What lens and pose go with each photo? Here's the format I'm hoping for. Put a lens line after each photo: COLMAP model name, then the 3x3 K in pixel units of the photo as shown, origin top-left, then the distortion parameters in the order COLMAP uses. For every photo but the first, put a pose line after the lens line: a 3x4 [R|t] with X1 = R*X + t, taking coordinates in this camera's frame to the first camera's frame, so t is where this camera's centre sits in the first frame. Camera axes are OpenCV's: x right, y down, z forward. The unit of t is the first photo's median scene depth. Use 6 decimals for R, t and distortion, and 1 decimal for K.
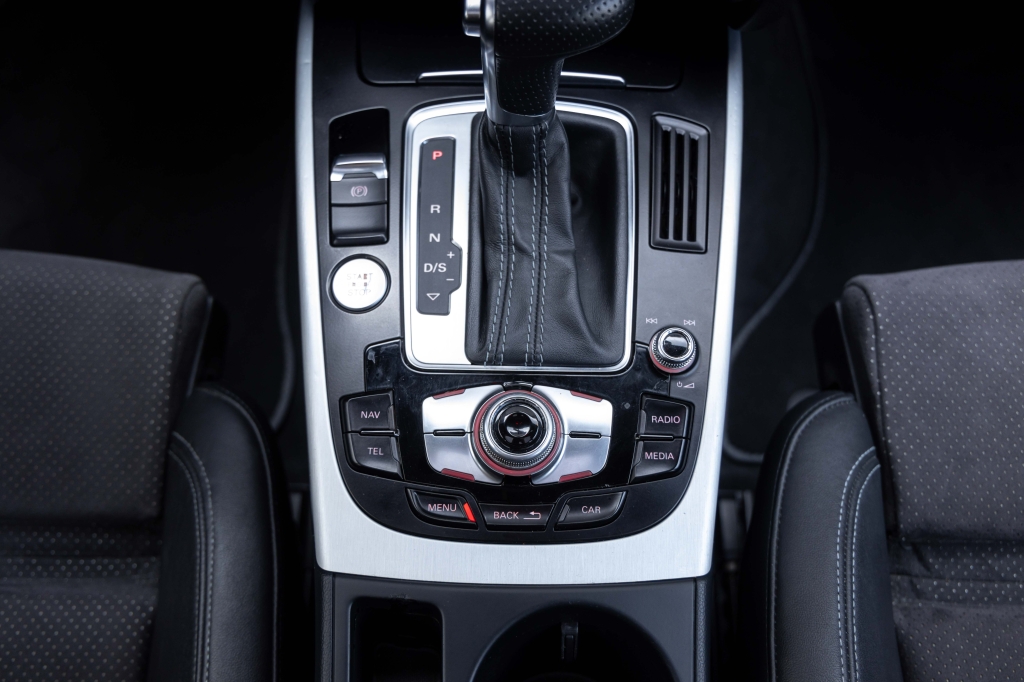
lens RADIAL K [[1063.4, 0, 513.6], [0, 1063.4, 349.5], [0, 0, 1]] dist [-0.013990, 0.000000]
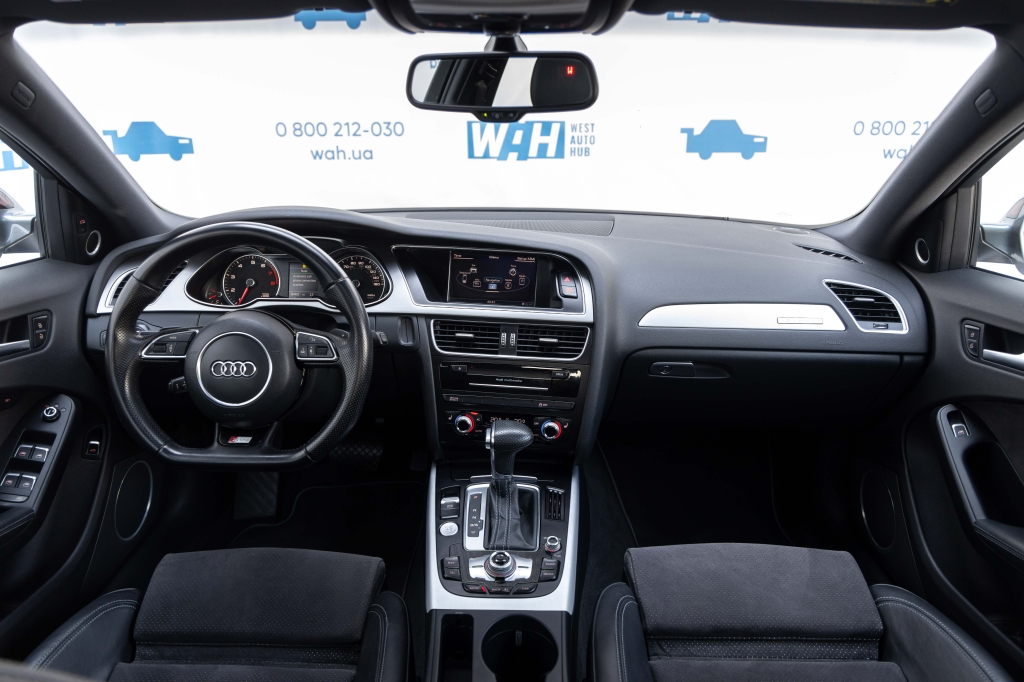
lens RADIAL K [[686.6, 0, 509.2], [0, 686.6, 341.4], [0, 0, 1]] dist [0.016381, -0.003380]
pose [[0.999926, -0.009996, -0.006984, 0.044865], [0.002662, 0.737852, -0.674958, 0.856138], [0.011900, 0.674889, 0.737823, -0.795023]]
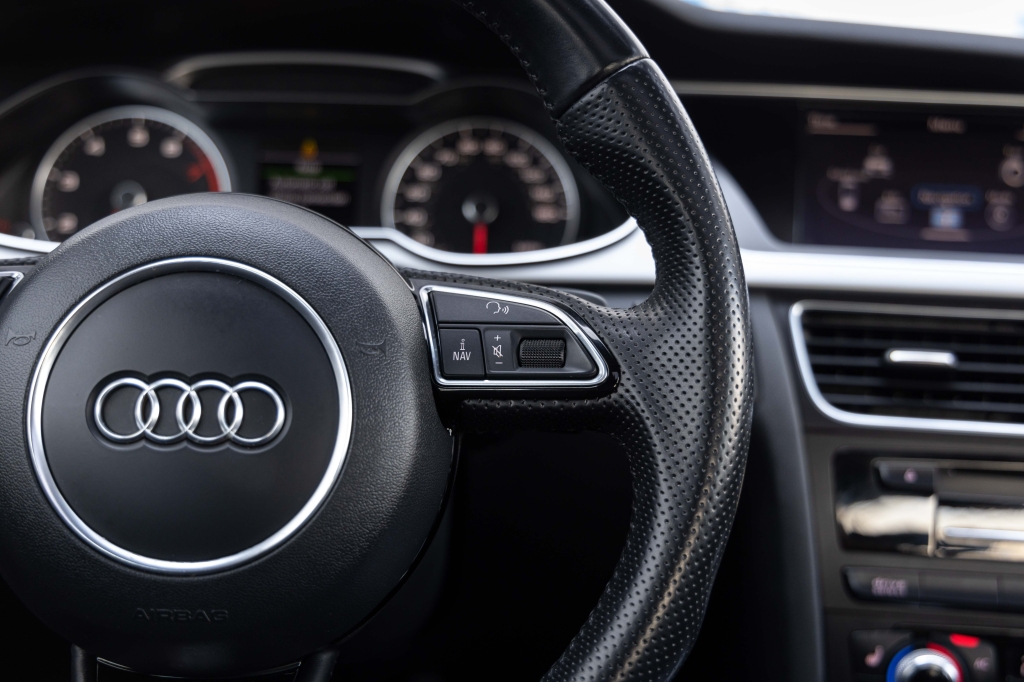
lens RADIAL K [[1428.9, 0, 515.9], [0, 1428.9, 342.6], [0, 0, 1]] dist [0.020763, 0.000000]
pose [[0.999352, 0.004509, 0.035715, -0.520731], [0.024732, 0.634887, -0.772209, 0.344172], [-0.026157, 0.772592, 0.634364, -0.018079]]
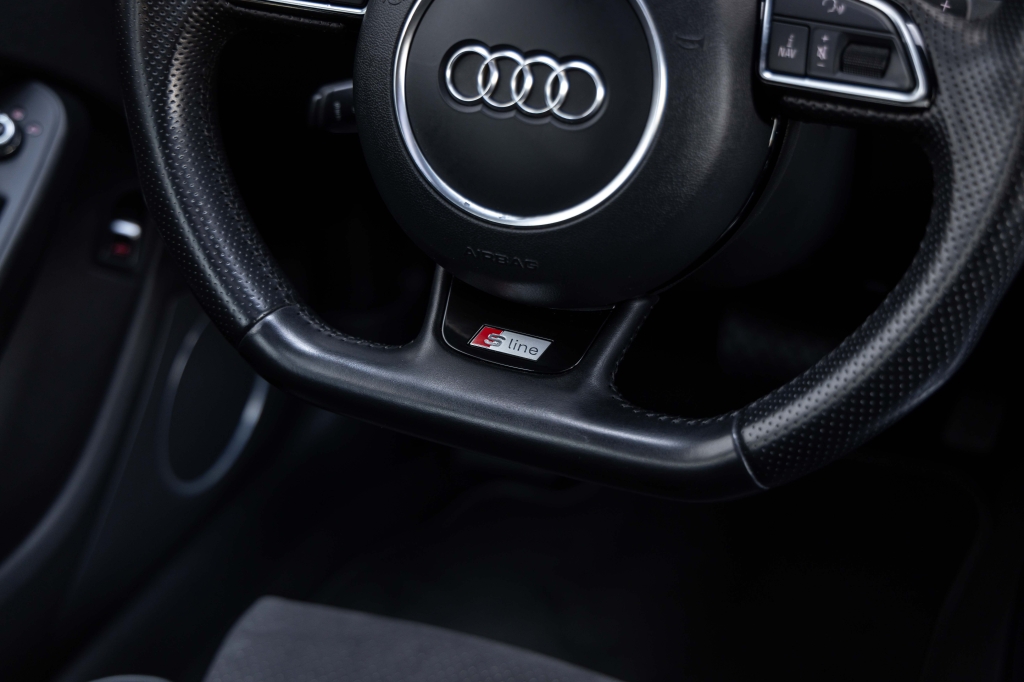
lens RADIAL K [[1428.9, 0, 520.1], [0, 1428.9, 334.2], [0, 0, 1]] dist [0.020763, 0.000000]
pose [[0.925111, 0.188520, -0.329590, -0.338220], [-0.331856, 0.823241, -0.460592, 0.281305], [0.184501, 0.535475, 0.824152, -0.136507]]
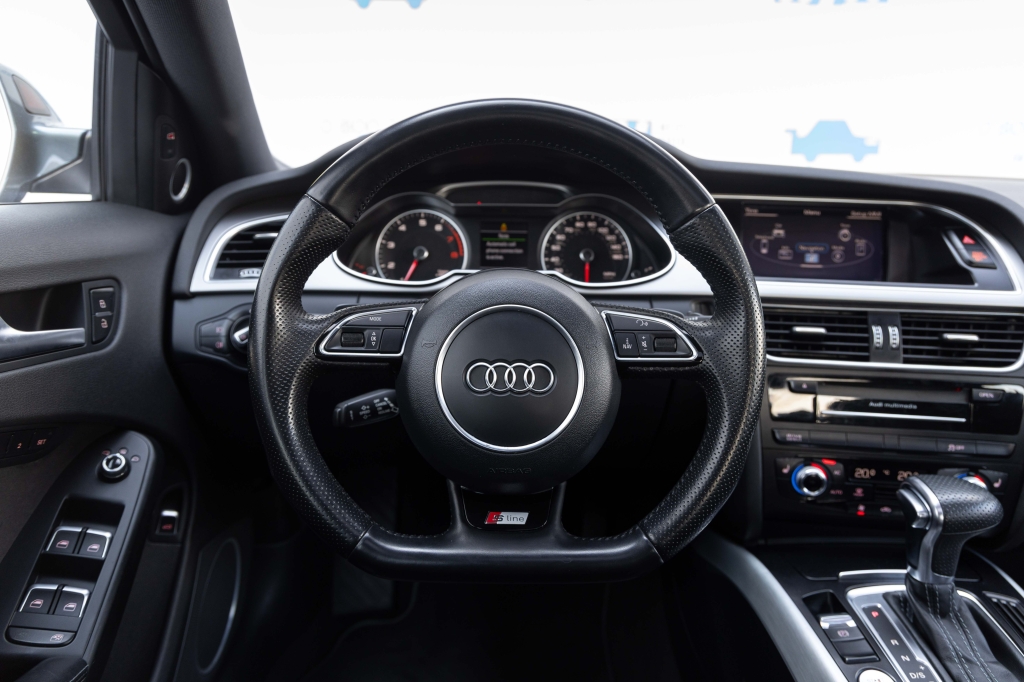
lens RADIAL K [[686.6, 0, 516.3], [0, 686.6, 339.0], [0, 0, 1]] dist [0.016381, -0.003380]
pose [[0.999613, -0.009152, 0.026267, -0.702754], [0.025245, 0.695001, -0.718566, 0.306878], [-0.011679, 0.718951, 0.694963, -0.091076]]
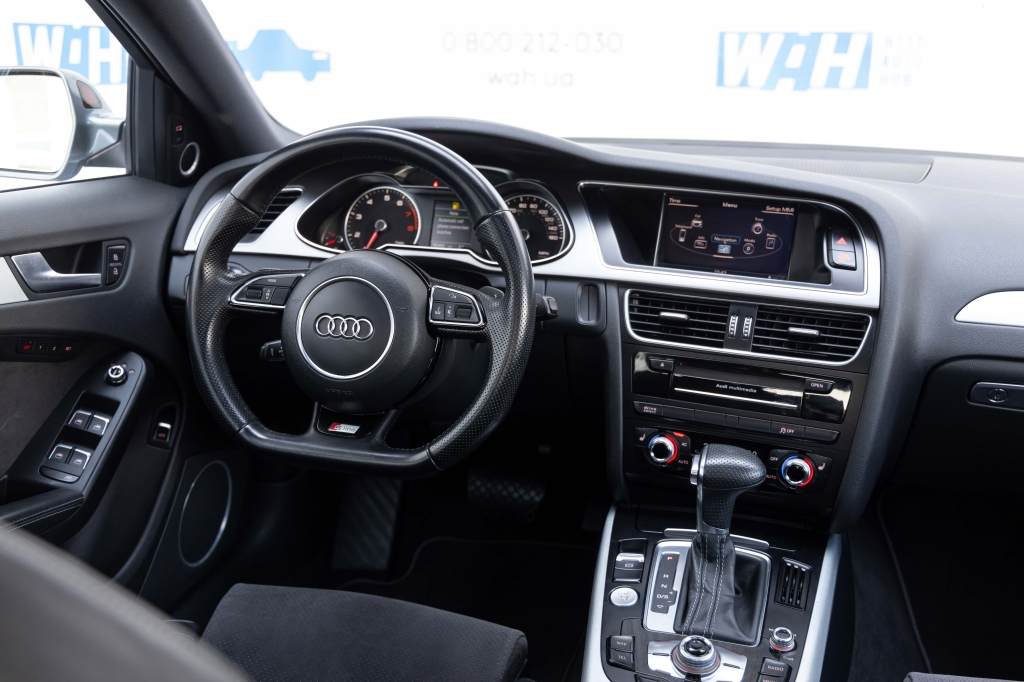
lens RADIAL K [[1043.7, 0, 518.6], [0, 1043.7, 335.7], [0, 0, 1]] dist [0.026347, 0.000000]
pose [[0.968668, 0.067403, -0.239036, 0.100139], [-0.216689, 0.699666, -0.680818, 0.971416], [0.121356, 0.711284, 0.692350, -0.736771]]
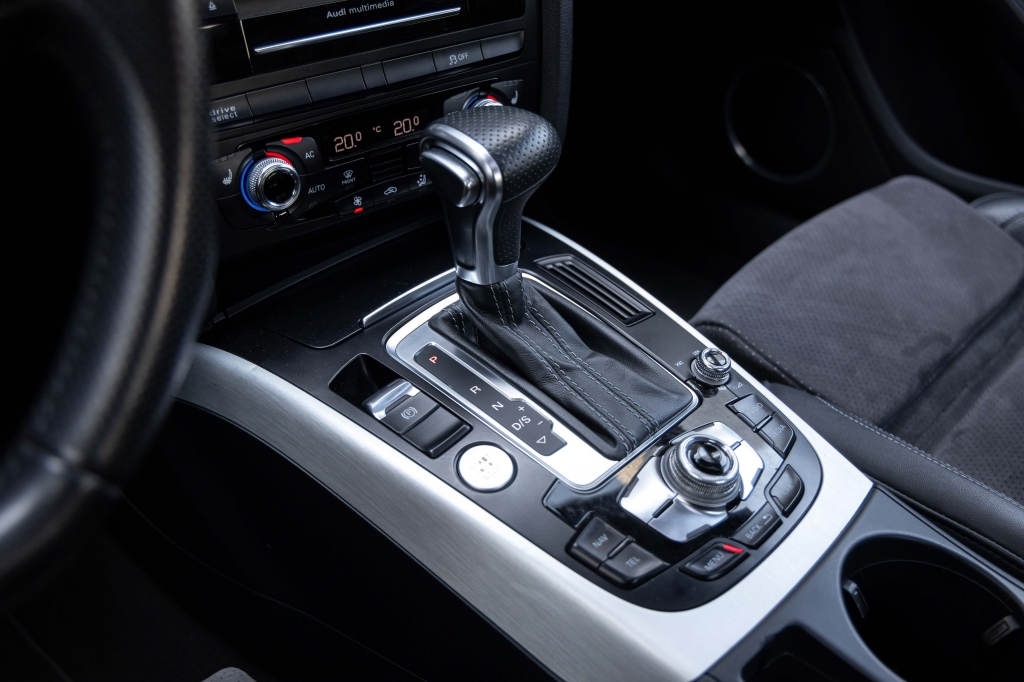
lens RADIAL K [[987.5, 0, 514.9], [0, 987.5, 338.2], [0, 0, 1]] dist [0.004591, 0.000000]
pose [[0.667242, -0.420611, 0.614715, -0.639501], [0.642138, 0.743026, -0.188603, 0.040666], [-0.377421, 0.520576, 0.765868, 0.210819]]
